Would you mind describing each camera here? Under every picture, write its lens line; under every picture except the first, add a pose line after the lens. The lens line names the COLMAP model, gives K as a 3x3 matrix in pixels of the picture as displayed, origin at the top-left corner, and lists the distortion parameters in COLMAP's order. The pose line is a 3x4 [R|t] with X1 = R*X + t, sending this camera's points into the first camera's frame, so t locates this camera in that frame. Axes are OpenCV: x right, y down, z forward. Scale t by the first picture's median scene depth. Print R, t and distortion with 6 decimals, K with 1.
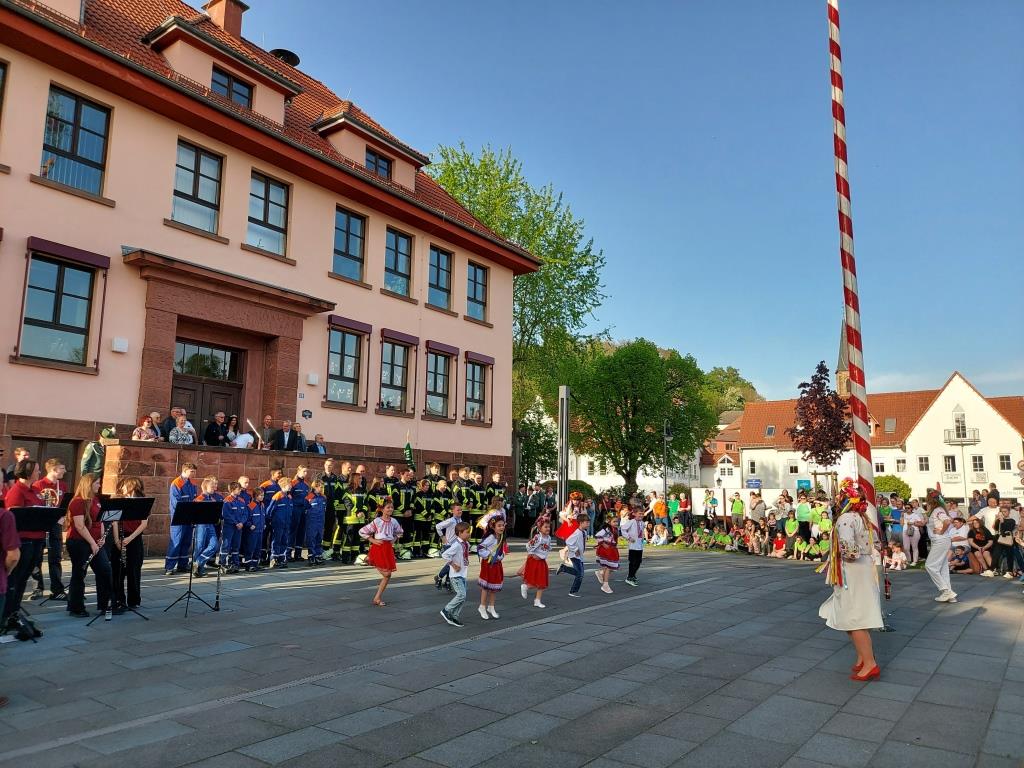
lens RADIAL K [[743.8, 0, 504.6], [0, 743.8, 385.2], [0, 0, 1]] dist [0.057371, -0.052329]
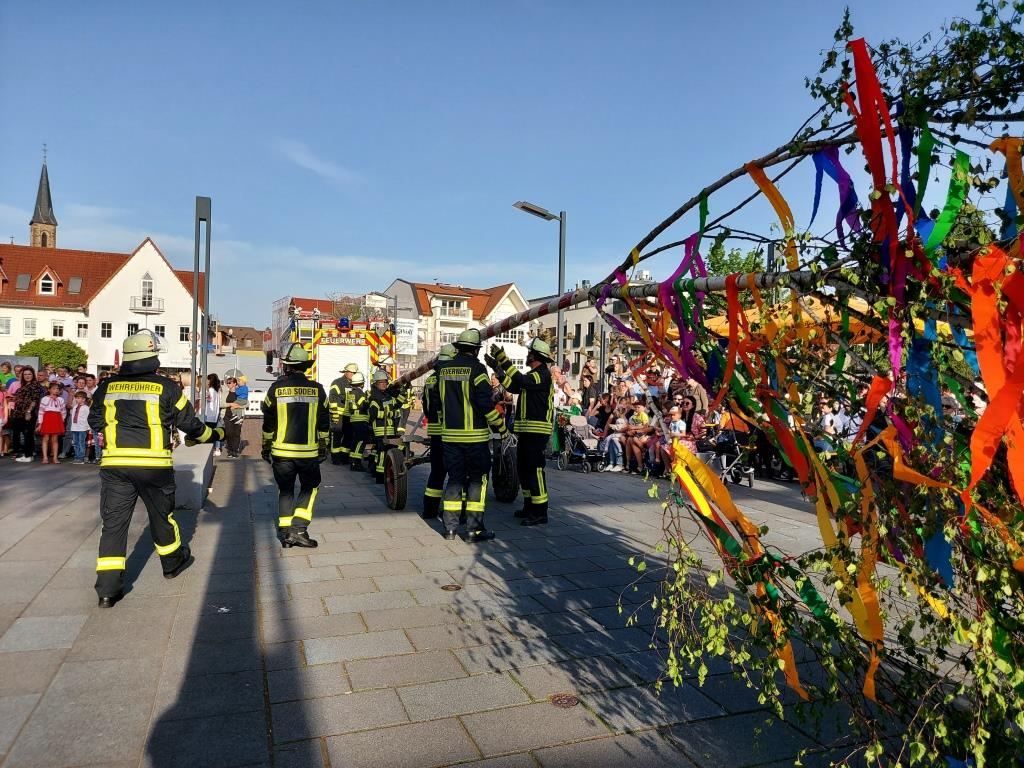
lens RADIAL K [[743.8, 0, 509.0], [0, 743.8, 393.7], [0, 0, 1]] dist [0.057371, -0.052329]
pose [[0.556060, -0.003328, 0.831135, 0.081176], [-0.150972, 0.982952, 0.104942, 0.011435], [-0.817315, -0.183832, 0.546078, 0.087585]]
